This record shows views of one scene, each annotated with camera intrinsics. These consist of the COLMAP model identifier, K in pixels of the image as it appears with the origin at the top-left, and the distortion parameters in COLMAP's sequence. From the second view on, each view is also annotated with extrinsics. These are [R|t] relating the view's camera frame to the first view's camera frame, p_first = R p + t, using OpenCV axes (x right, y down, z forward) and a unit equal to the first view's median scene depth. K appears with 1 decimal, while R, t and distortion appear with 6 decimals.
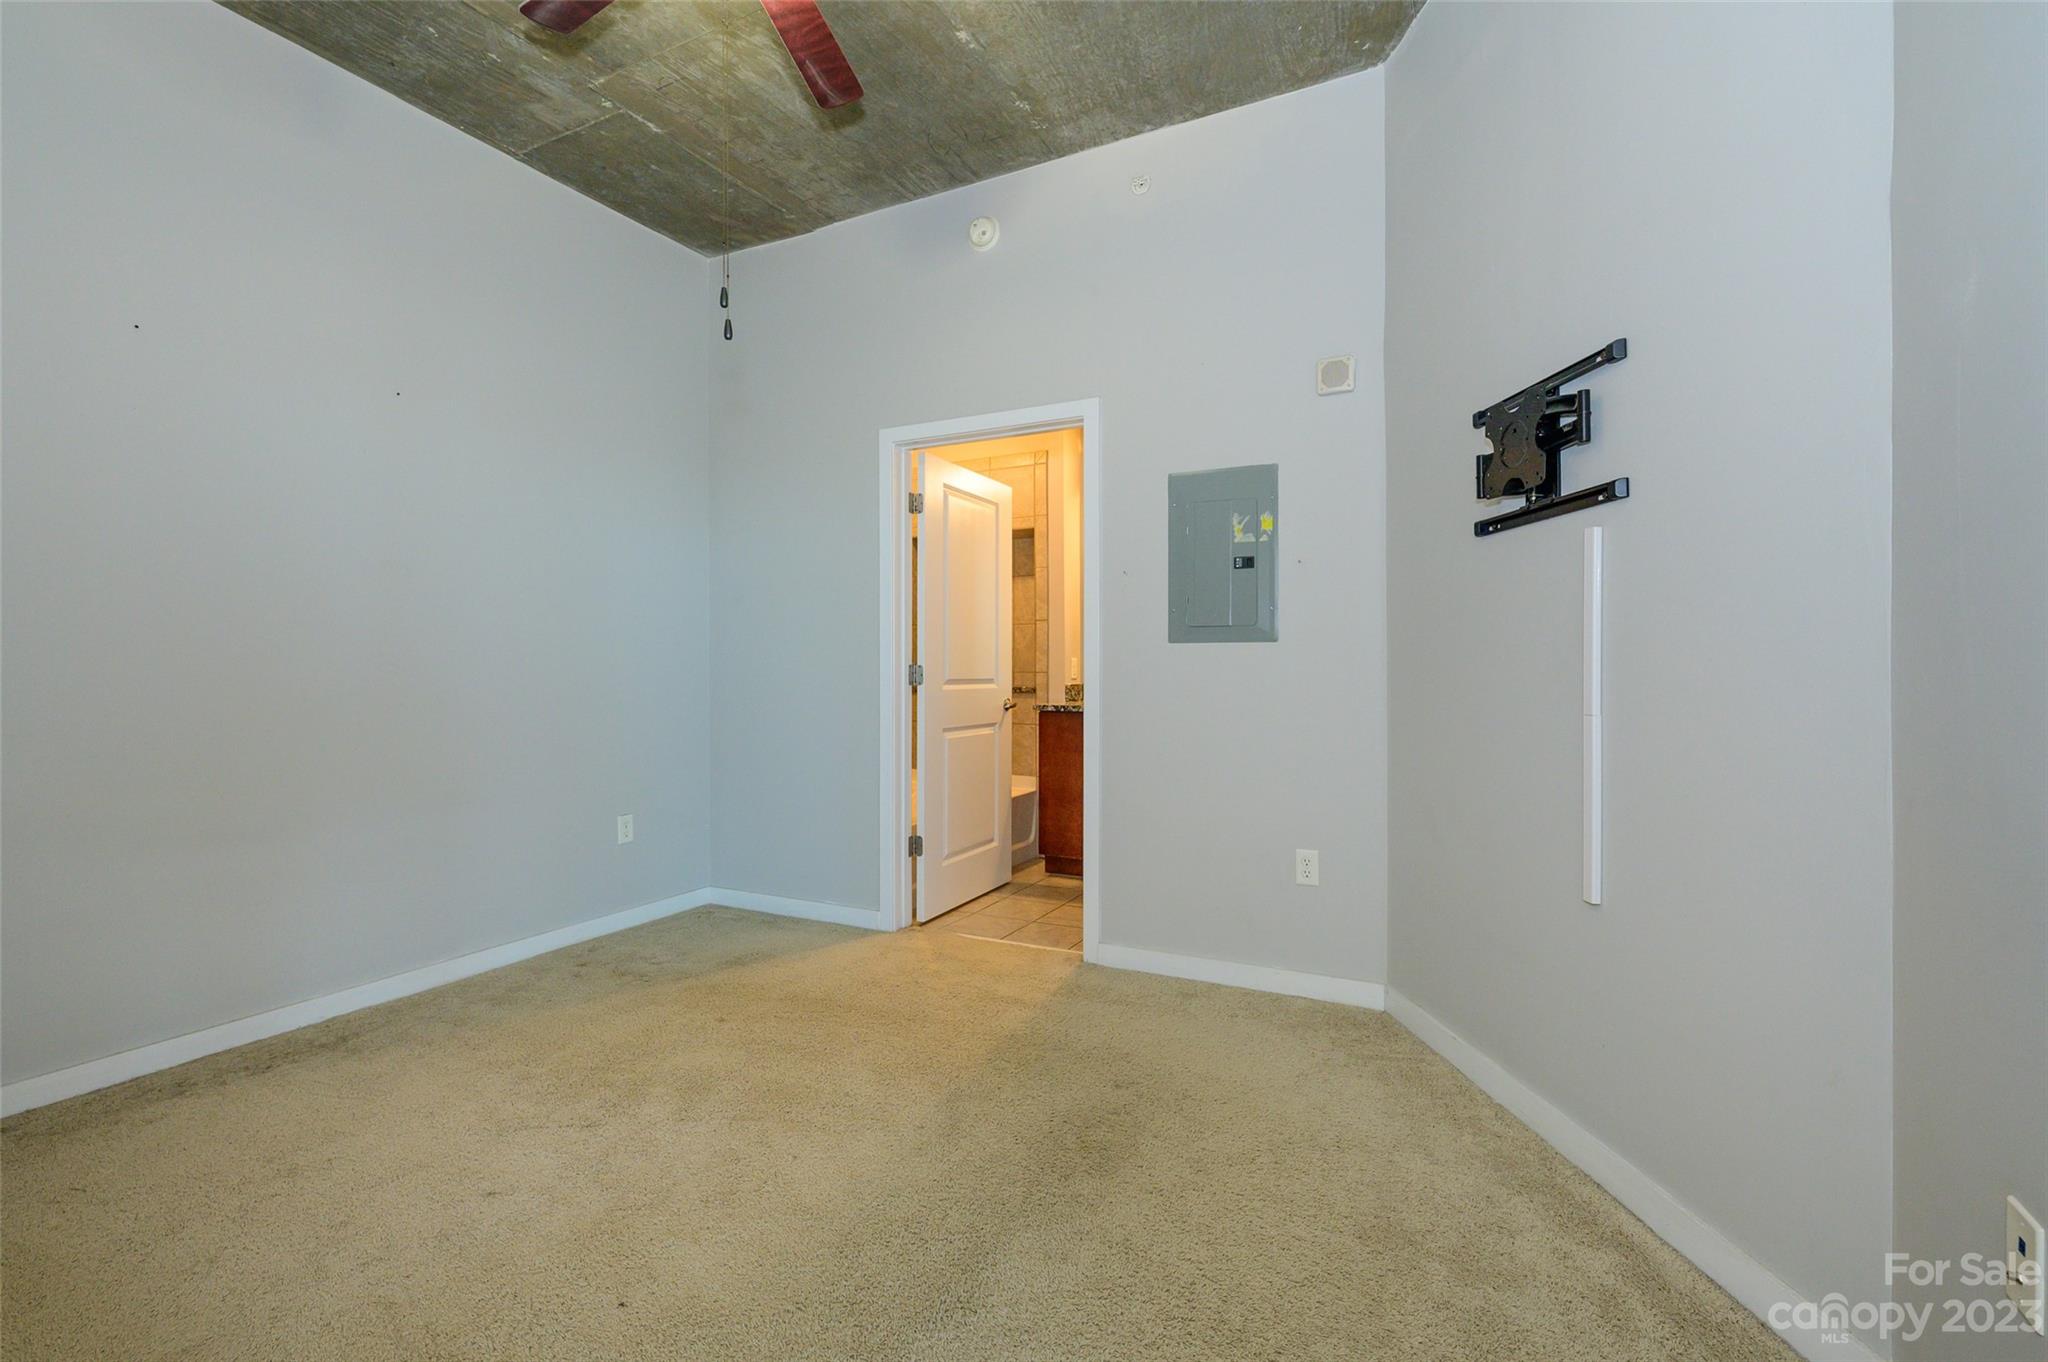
lens RADIAL K [[898.2, 0, 1024.8], [0, 898.2, 674.2], [0, 0, 1]] dist [-0.001655, 0.000430]
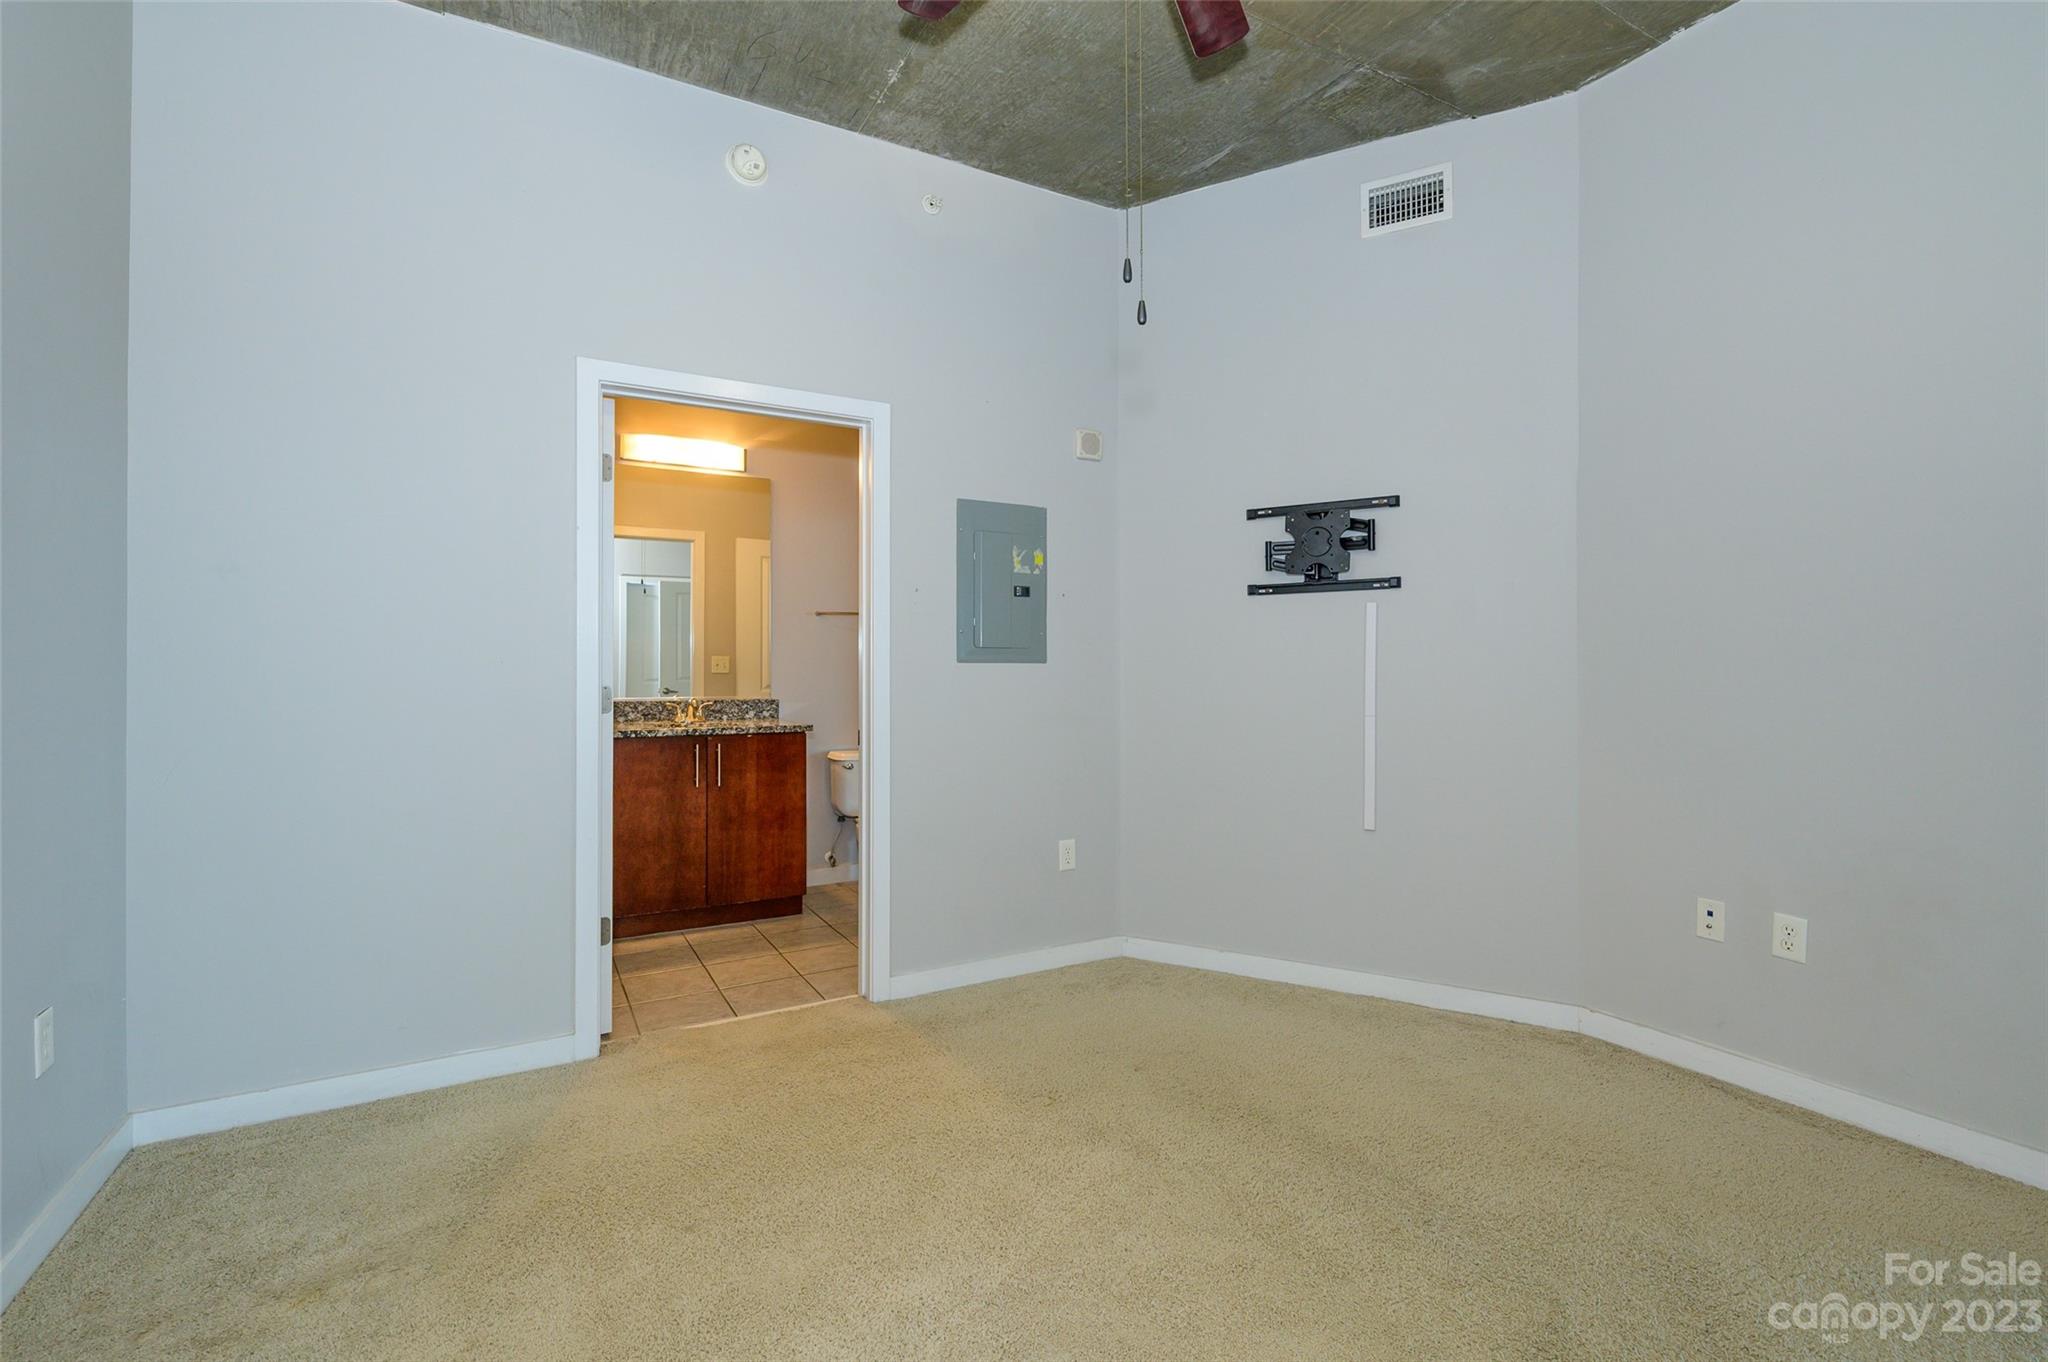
lens RADIAL K [[907.2, 0, 1028.1], [0, 907.2, 670.2], [0, 0, 1]] dist [-0.000087, 0.000365]
pose [[0.552073, 0.000440, 0.833796, -0.693228], [0.007195, 0.999960, -0.005292, -0.020875], [-0.833765, 0.008921, 0.552048, 0.376286]]
